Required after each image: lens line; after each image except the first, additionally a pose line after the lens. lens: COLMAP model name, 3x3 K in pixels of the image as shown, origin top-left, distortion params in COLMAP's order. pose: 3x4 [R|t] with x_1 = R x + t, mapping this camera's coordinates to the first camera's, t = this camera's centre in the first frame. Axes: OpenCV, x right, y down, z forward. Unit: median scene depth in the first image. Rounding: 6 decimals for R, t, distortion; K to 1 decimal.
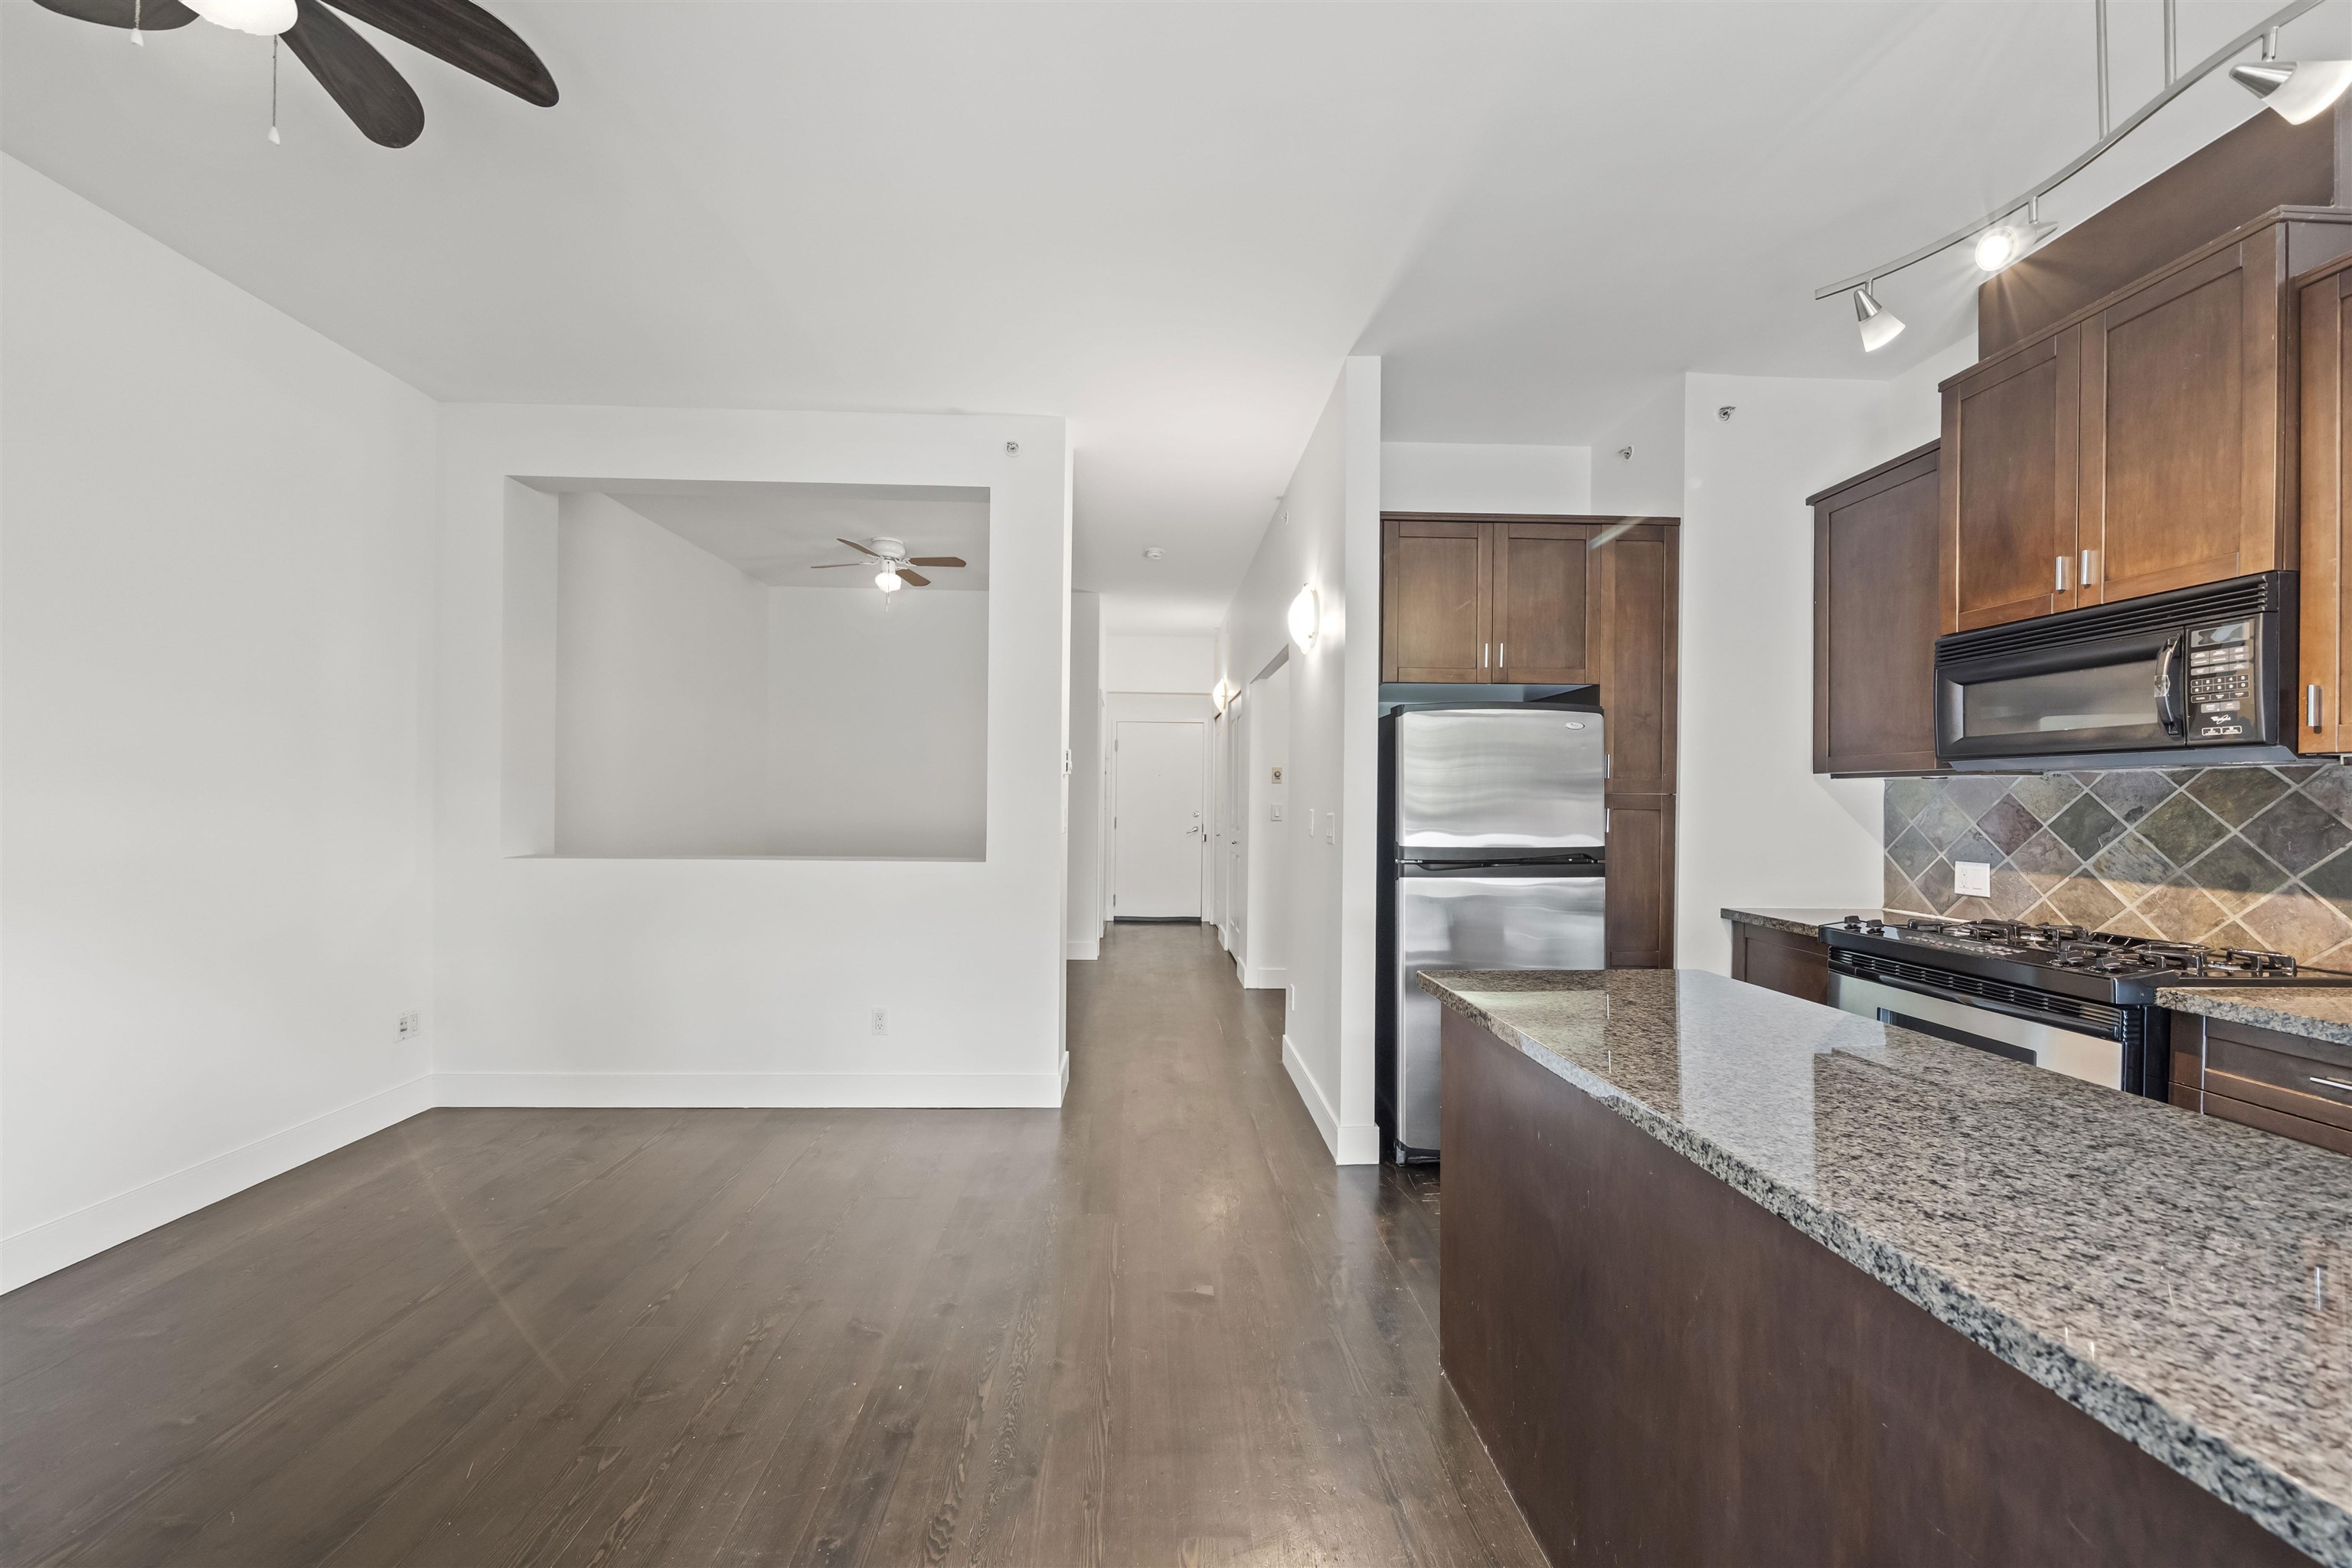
lens RADIAL K [[811.2, 0, 1167.6], [0, 811.2, 800.4], [0, 0, 1]] dist [-0.007586, 0.000402]
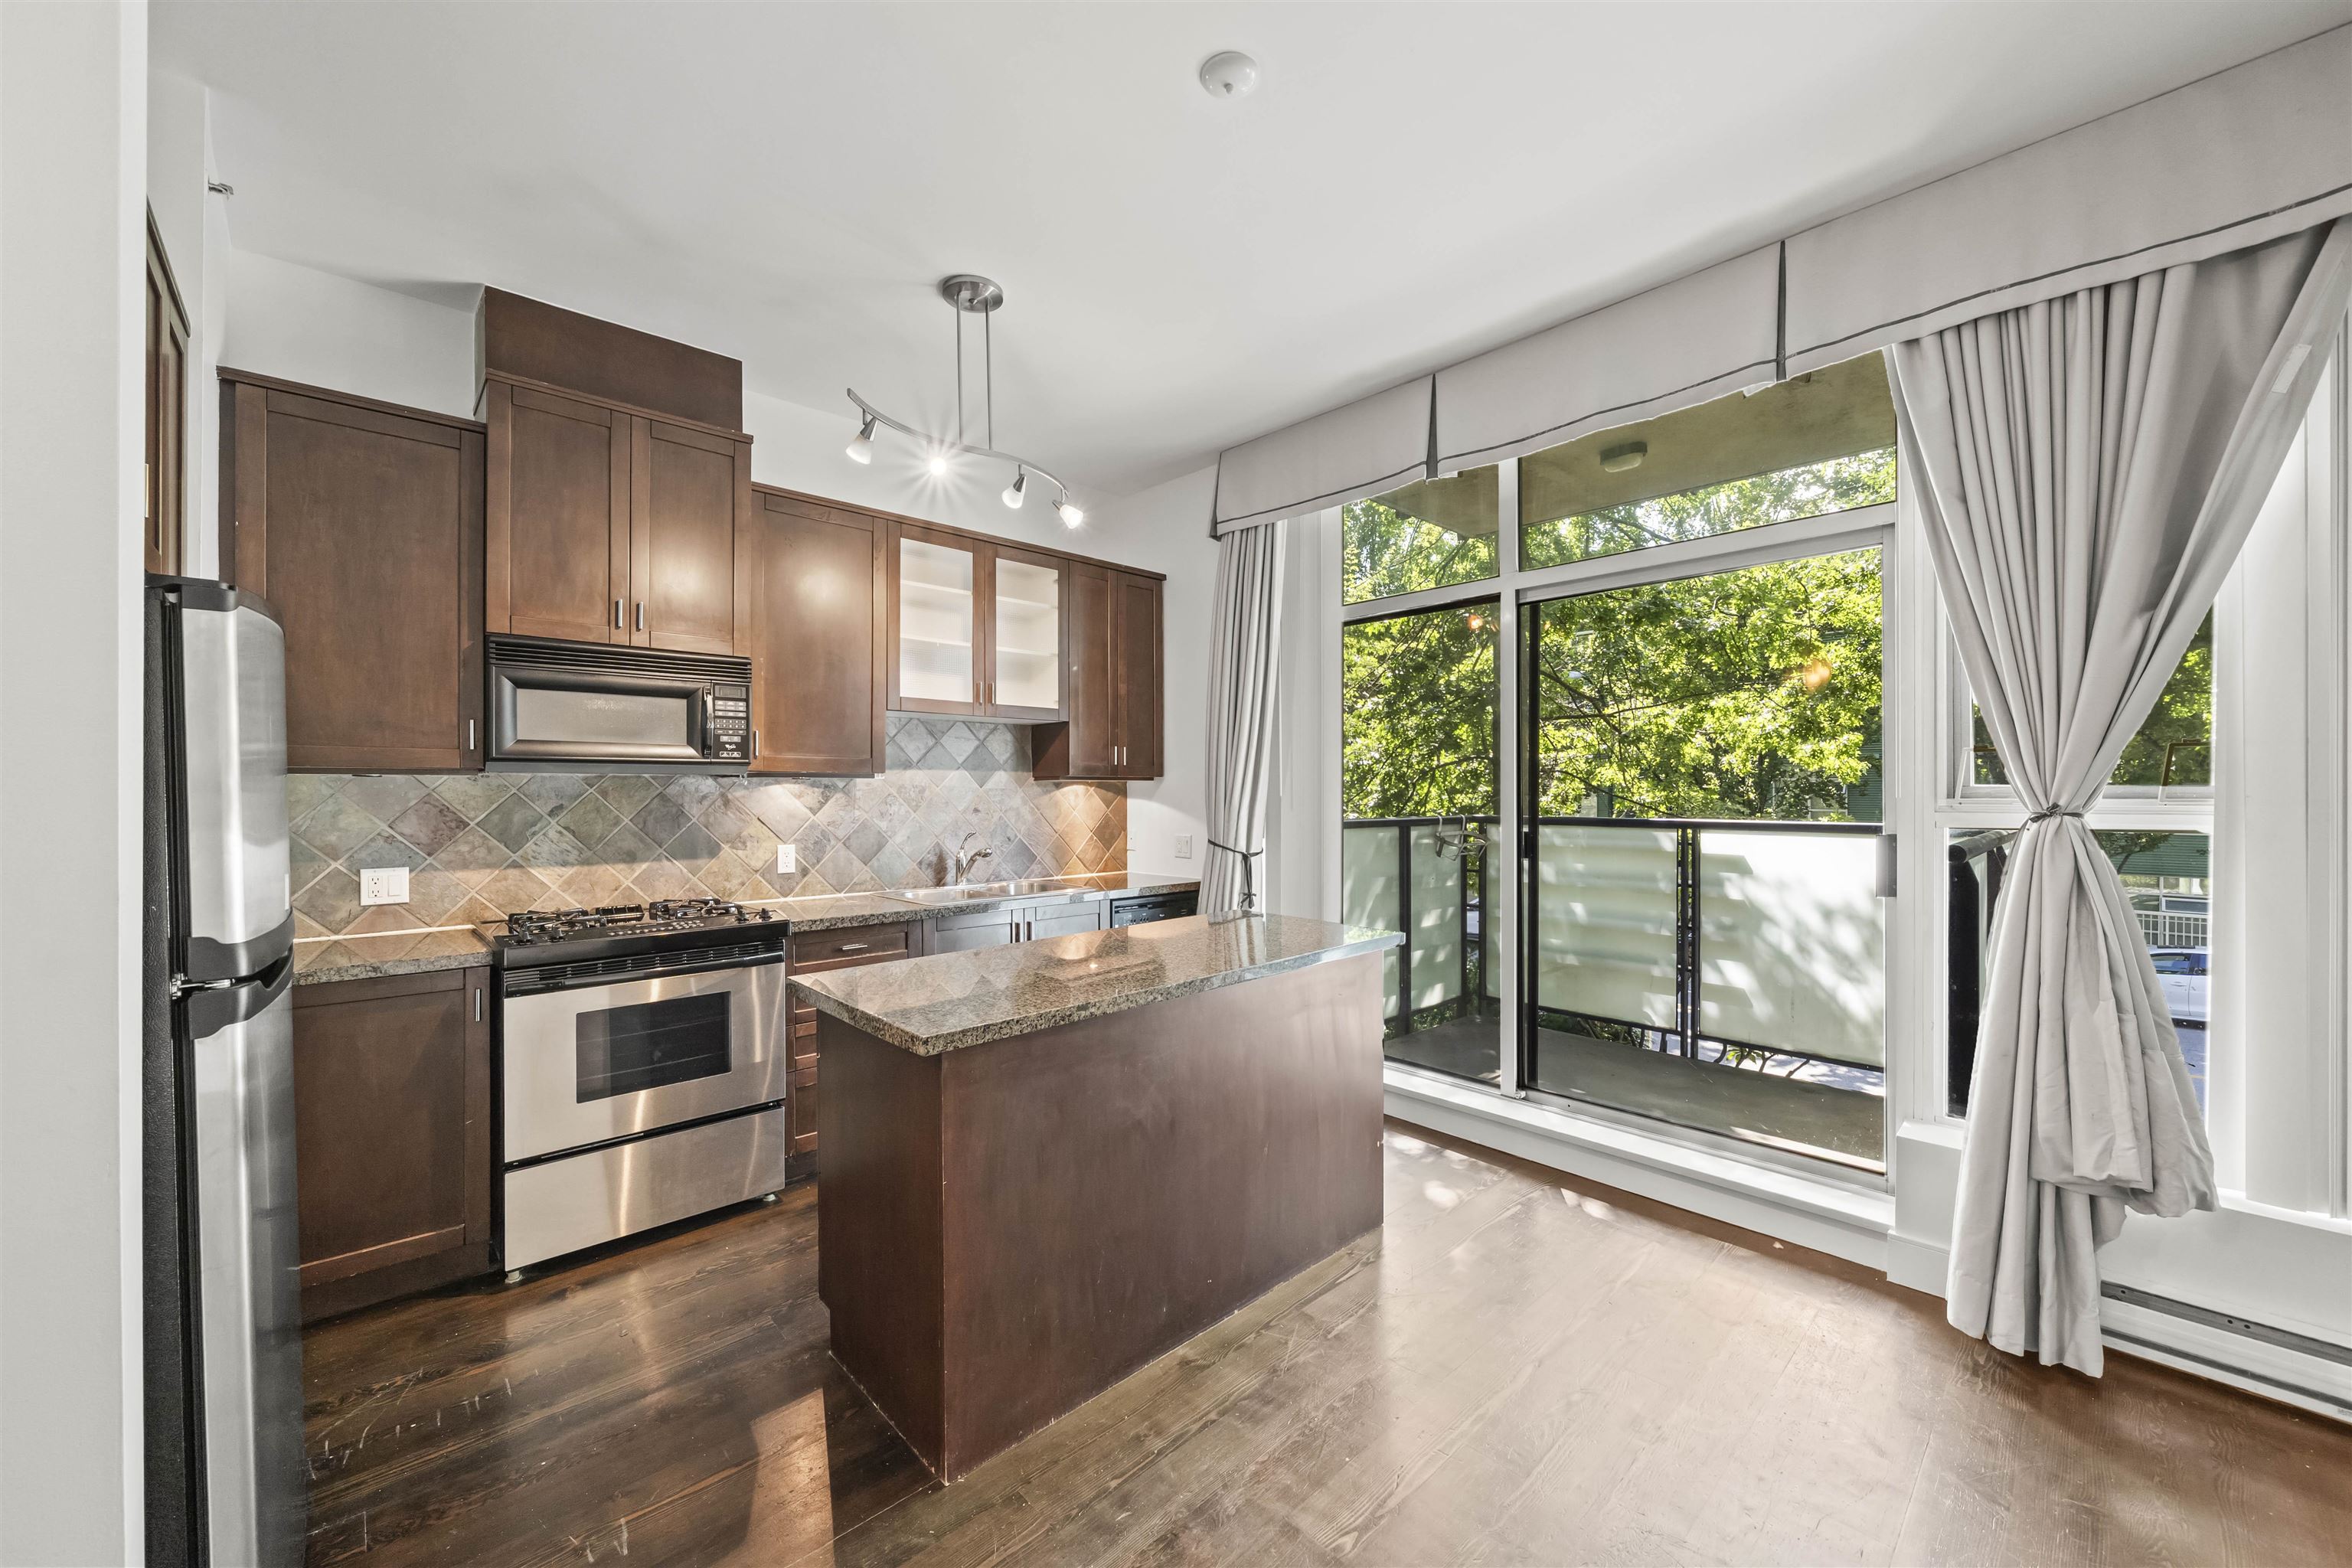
lens RADIAL K [[892.1, 0, 1167.0], [0, 892.1, 789.5], [0, 0, 1]] dist [-0.003426, -0.000144]
pose [[-0.651860, -0.009334, 0.758282, -0.377020], [-0.004203, 0.999953, 0.008695, -0.027209], [-0.758327, 0.002481, -0.651869, 1.058467]]
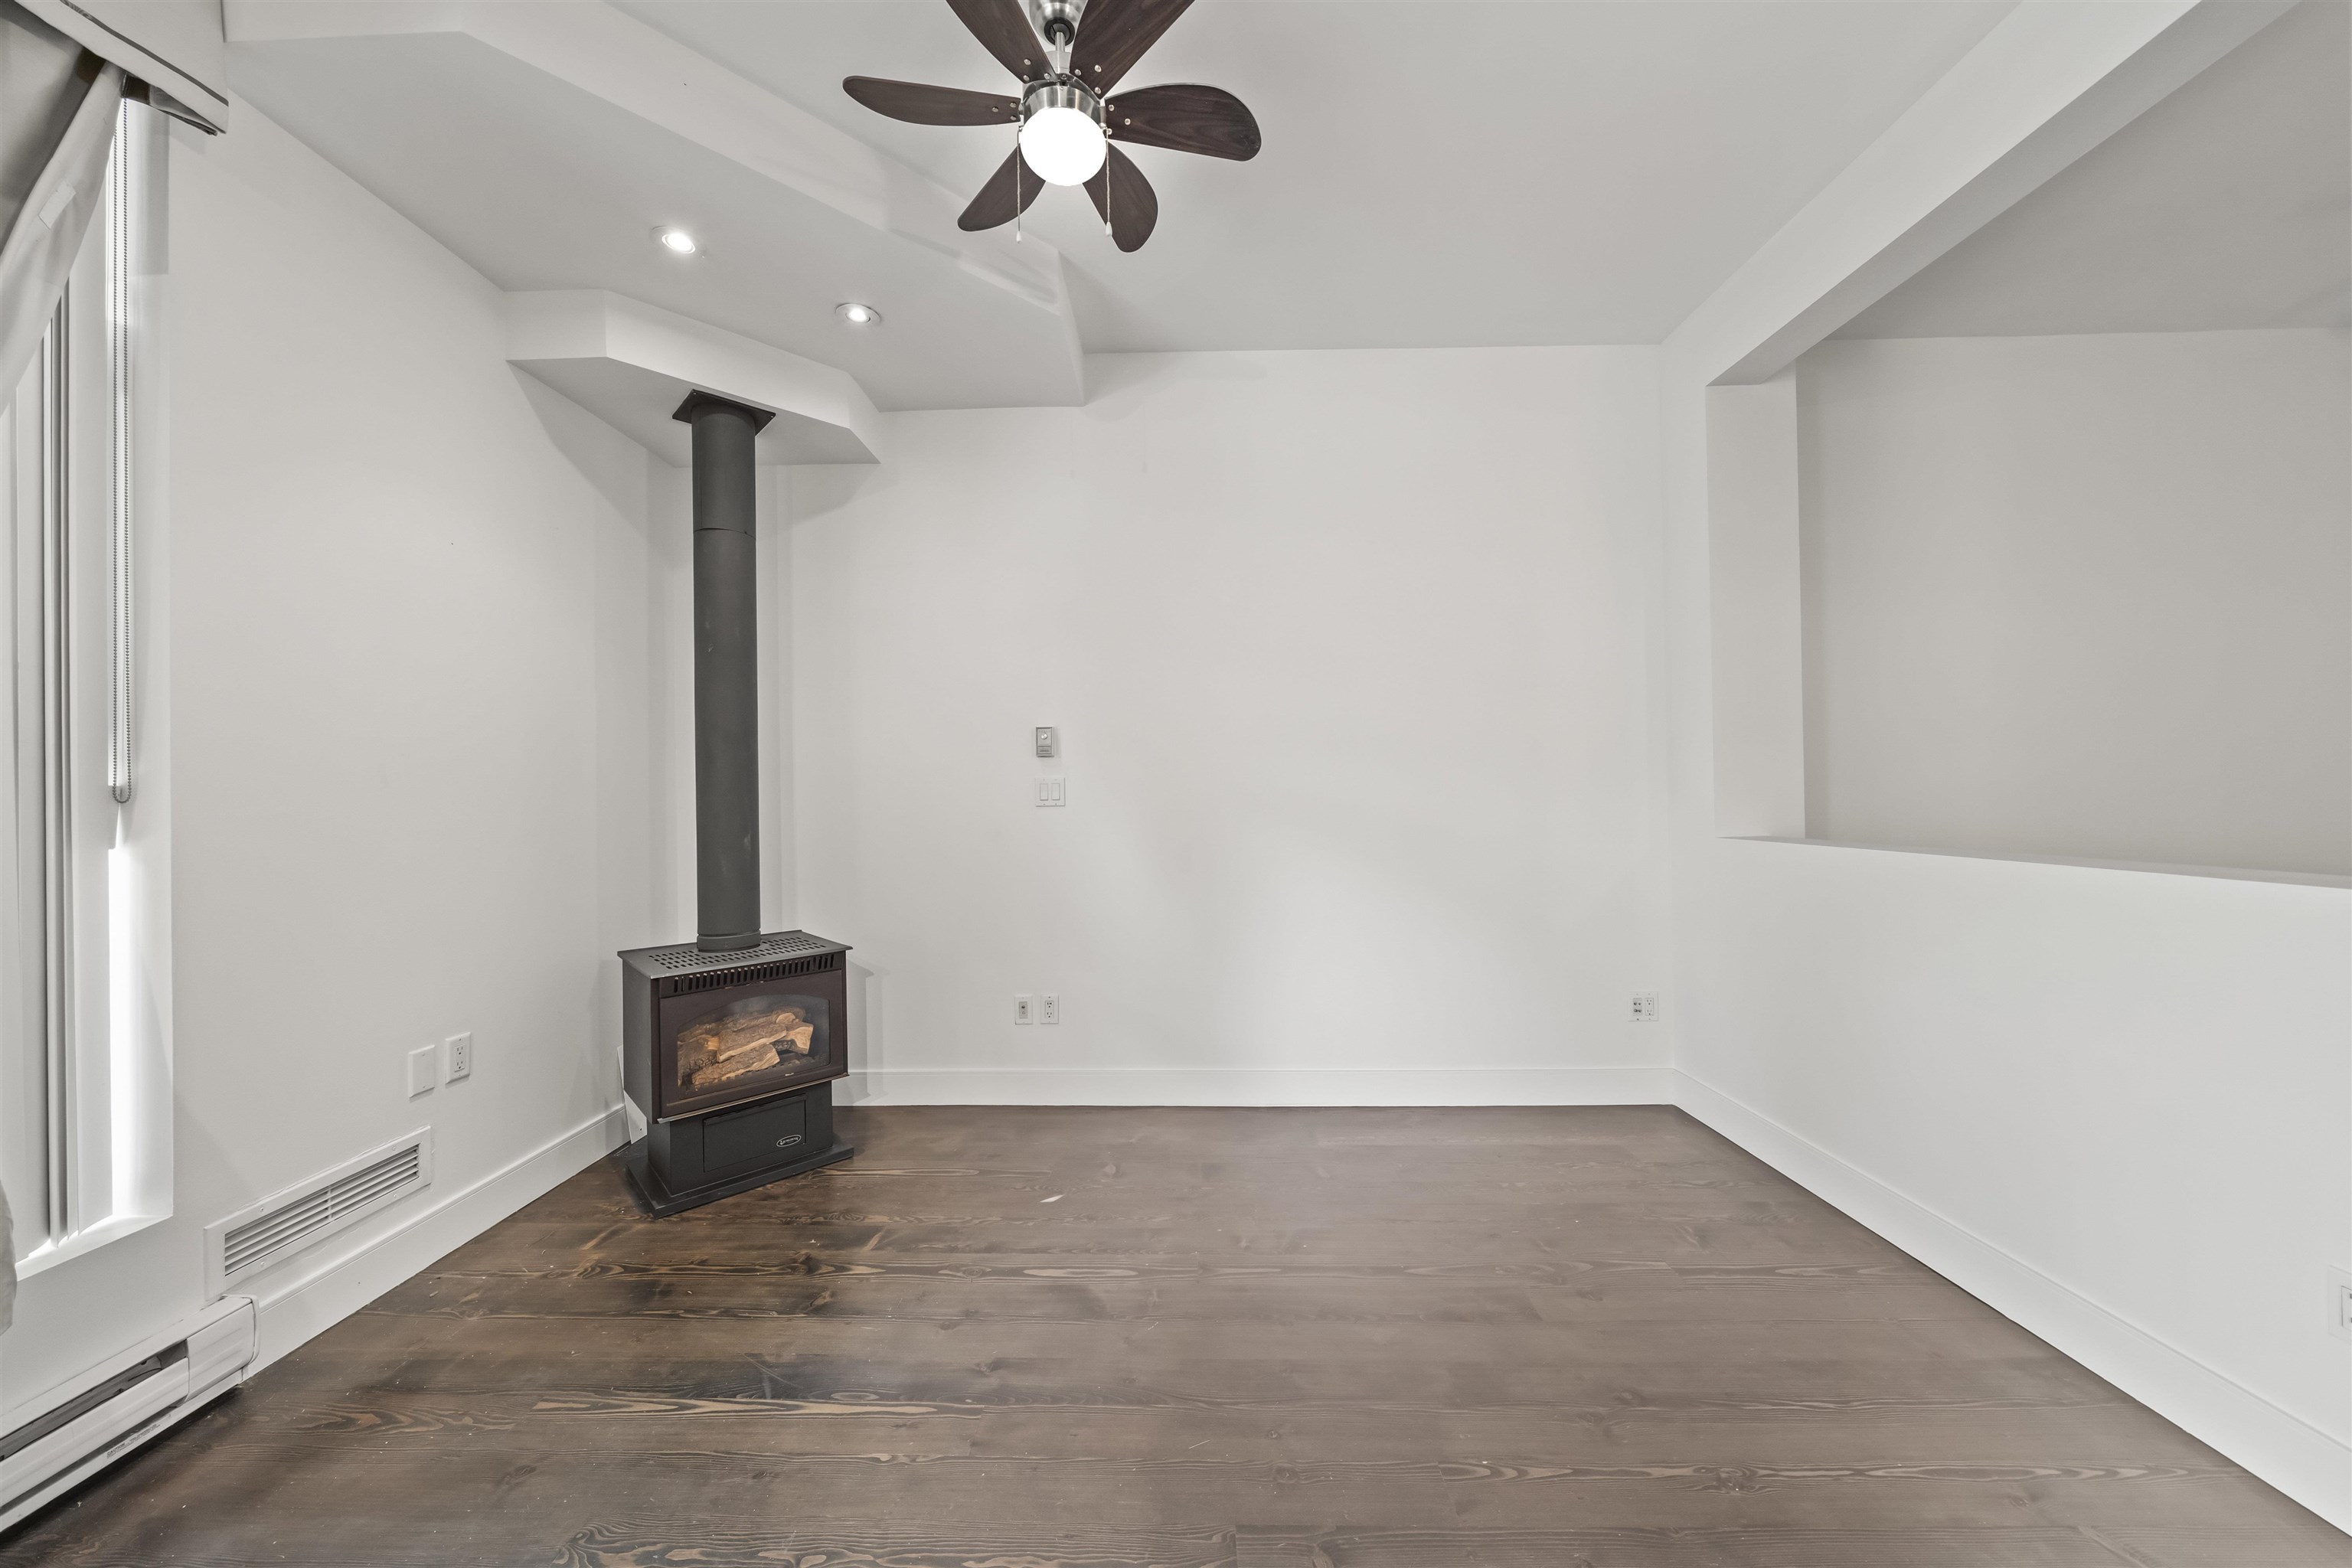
lens RADIAL K [[816.8, 0, 1173.3], [0, 816.8, 789.2], [0, 0, 1]] dist [-0.004905, -0.000088]
pose [[-0.054831, -0.014542, -0.998390, 0.077121], [0.011499, 0.999818, -0.015194, 0.035664], [0.998429, -0.012314, -0.054654, 0.634504]]
